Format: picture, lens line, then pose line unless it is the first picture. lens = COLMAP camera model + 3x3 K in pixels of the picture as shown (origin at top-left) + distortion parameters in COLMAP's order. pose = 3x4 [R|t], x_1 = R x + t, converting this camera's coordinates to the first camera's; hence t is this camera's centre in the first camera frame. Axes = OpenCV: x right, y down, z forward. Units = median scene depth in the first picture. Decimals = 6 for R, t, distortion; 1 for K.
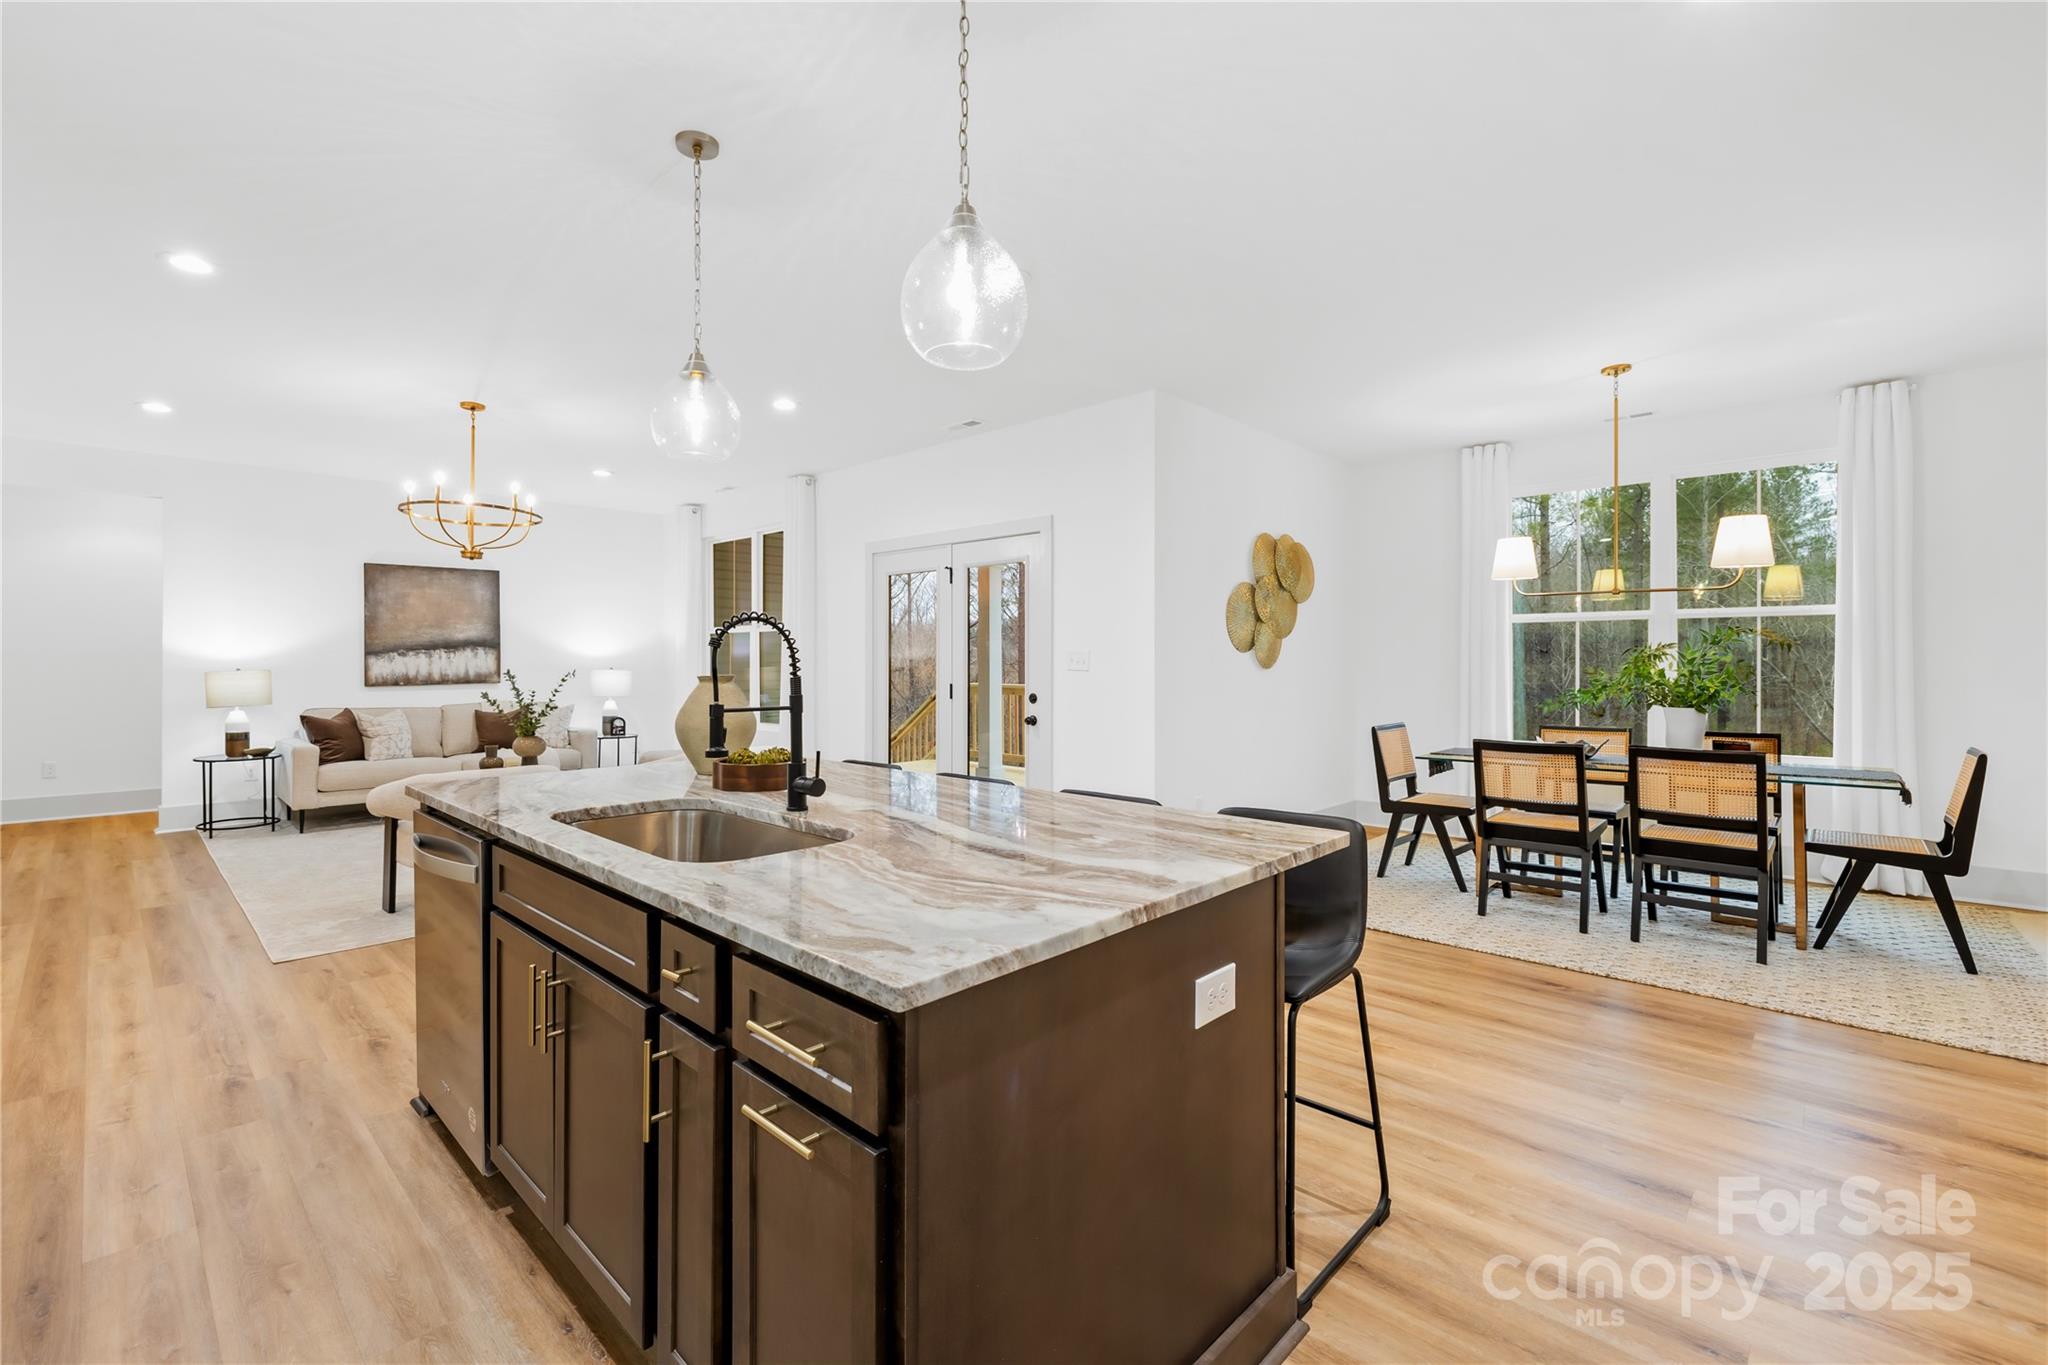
lens RADIAL K [[895.7, 0, 987.4], [0, 895.7, 654.5], [0, 0, 1]] dist [-0.000614, 0.000290]
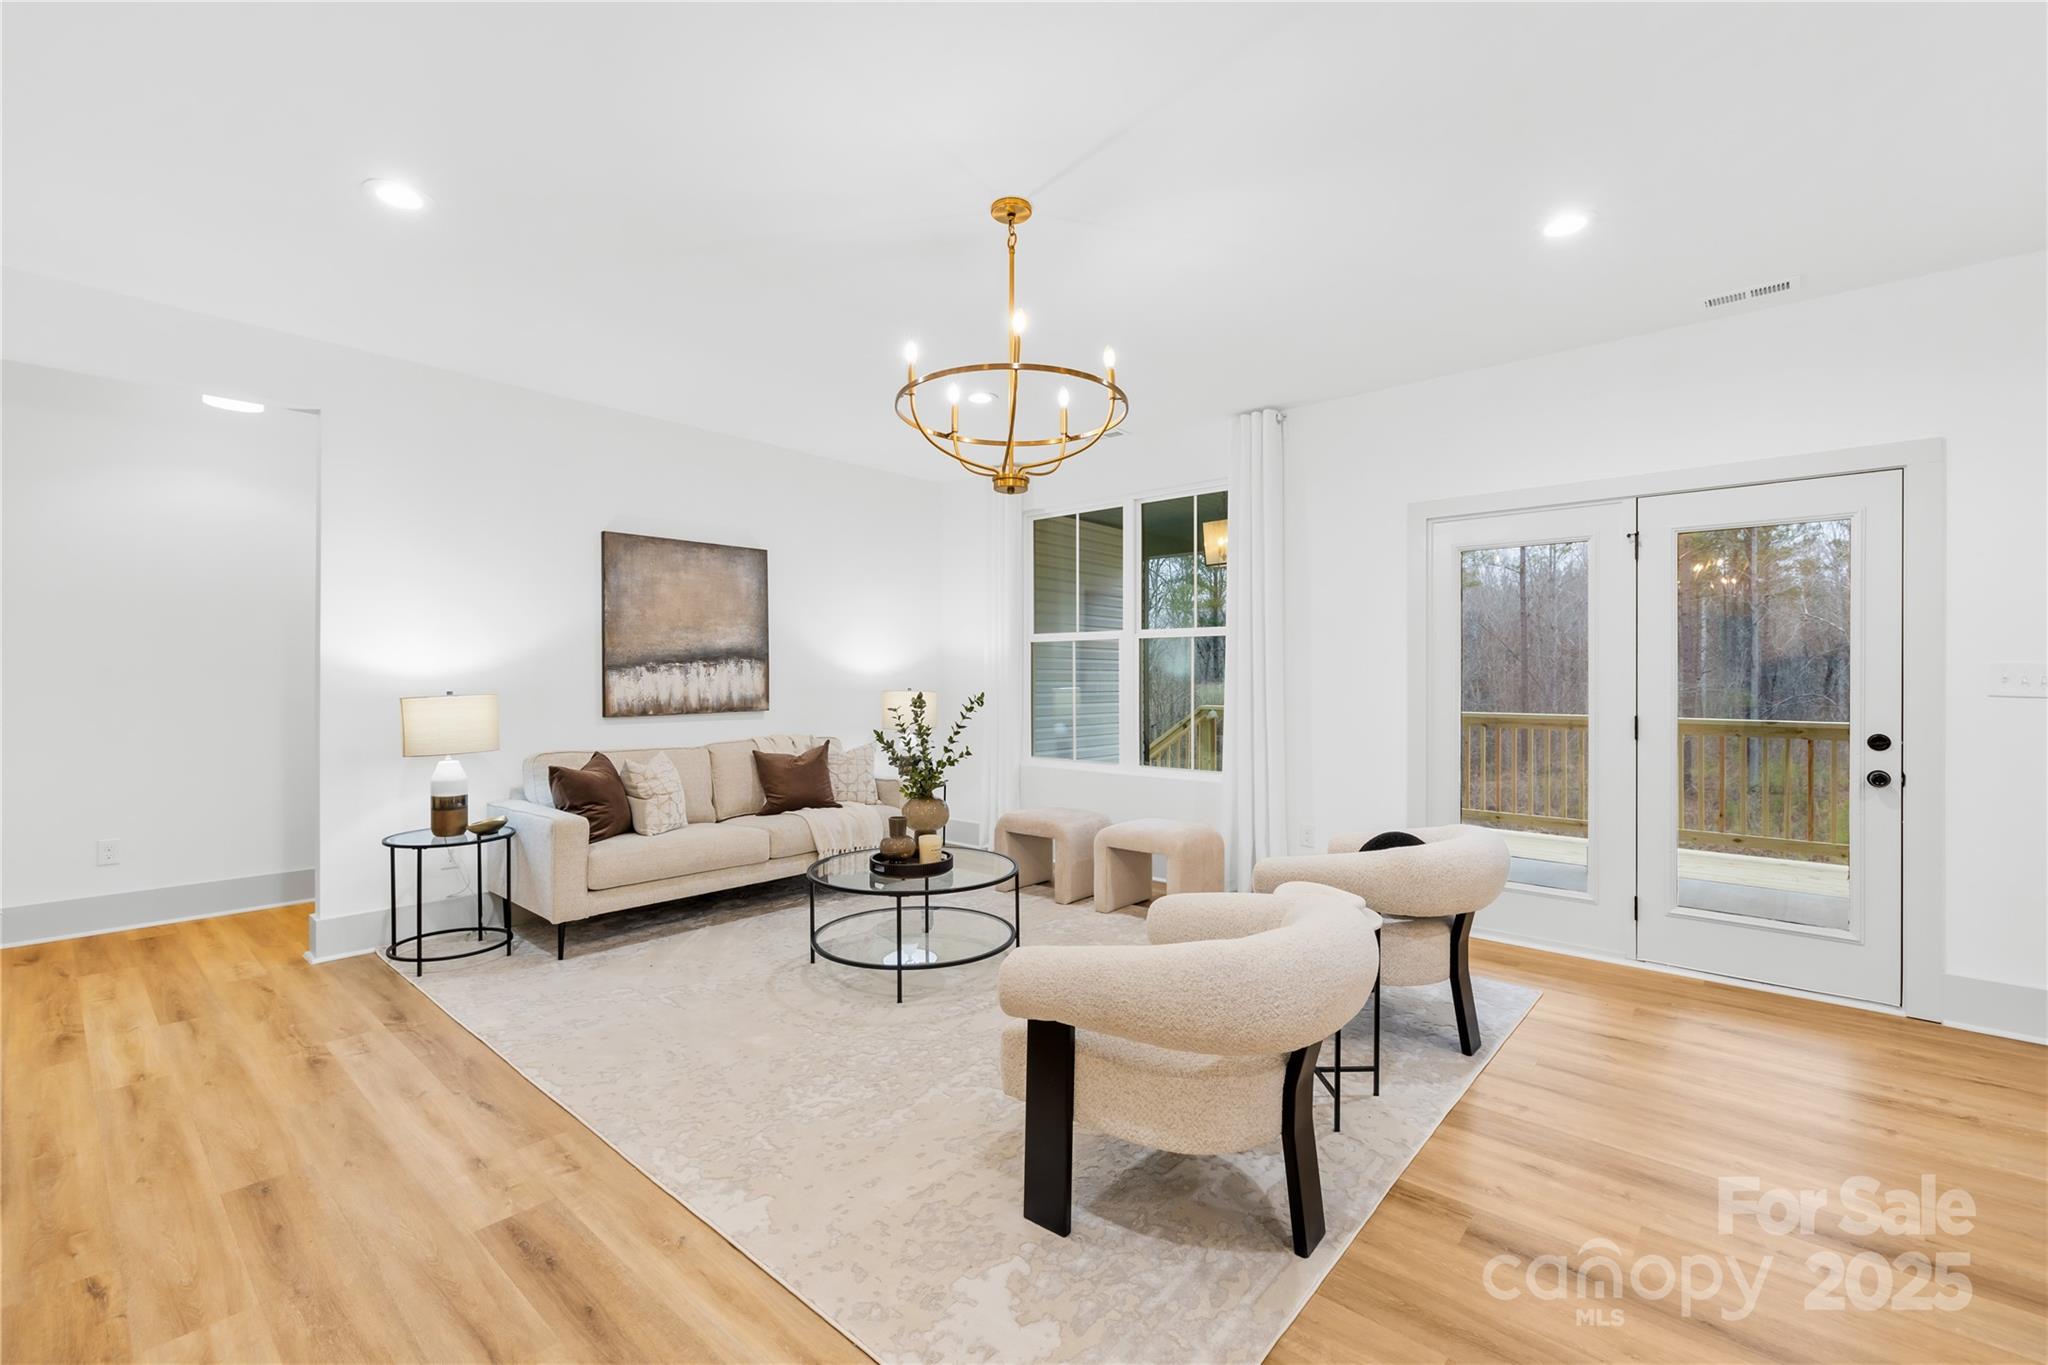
lens RADIAL K [[865.9, 0, 1011.8], [0, 865.9, 681.5], [0, 0, 1]] dist [0.000174, -0.000830]
pose [[0.998008, 0.000562, 0.063079, -0.568885], [-0.001231, 0.999943, 0.010563, 0.002624], [-0.063070, -0.010620, 0.997953, 0.446387]]
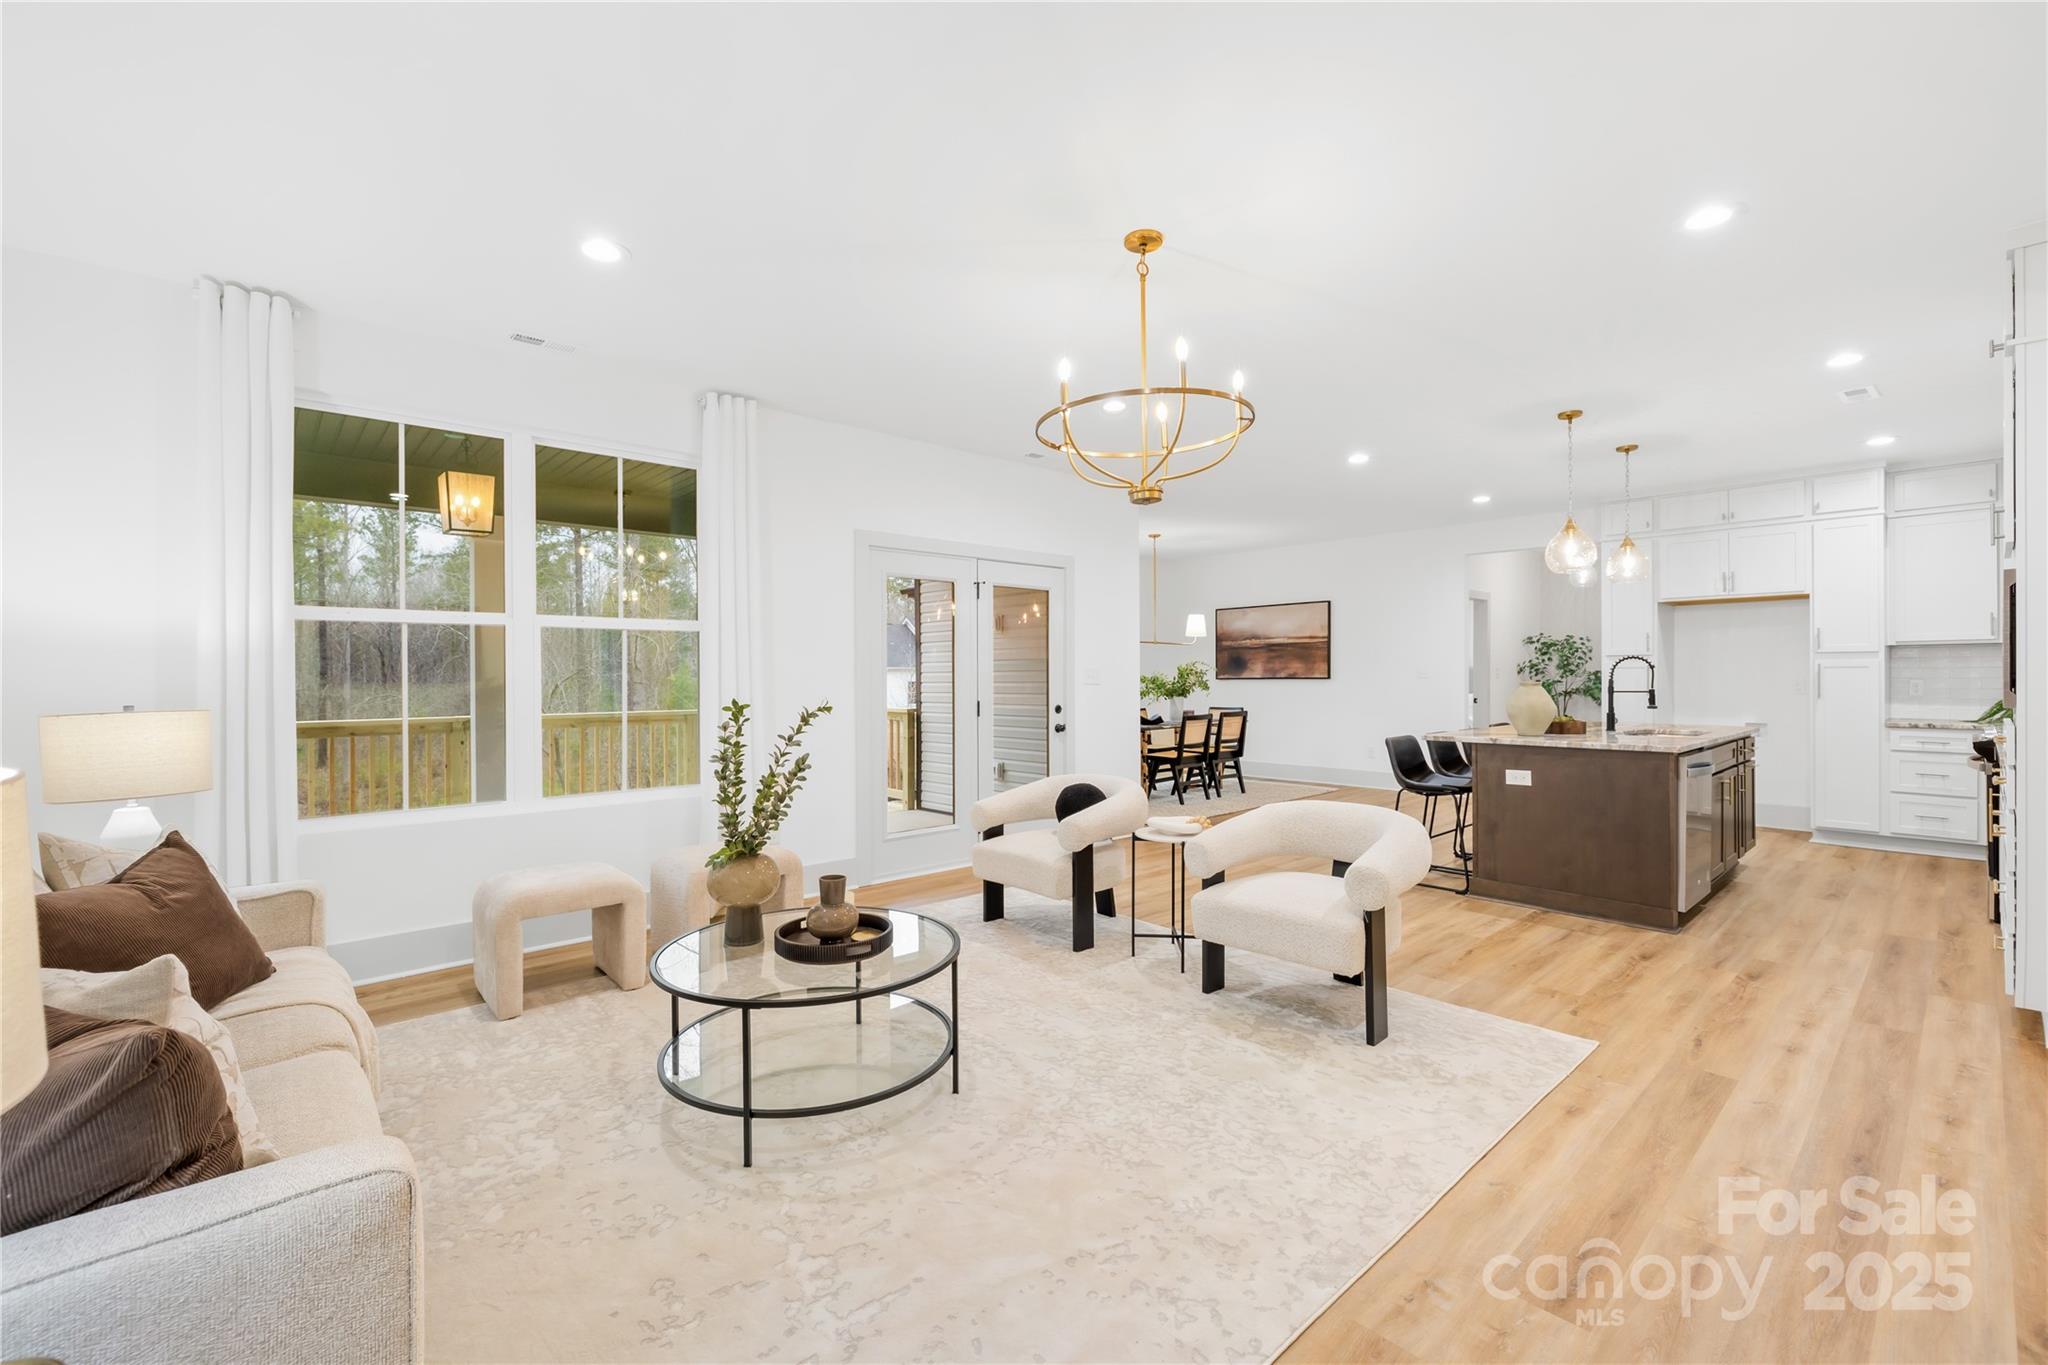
lens RADIAL K [[865.9, 0, 1017.4], [0, 865.9, 673.5], [0, 0, 1]] dist [0.000174, -0.000830]
pose [[0.053542, 0.003027, 0.998561, -1.067185], [0.000633, 0.999995, -0.003065, 0.006255], [-0.998565, 0.000796, 0.053539, 0.983029]]
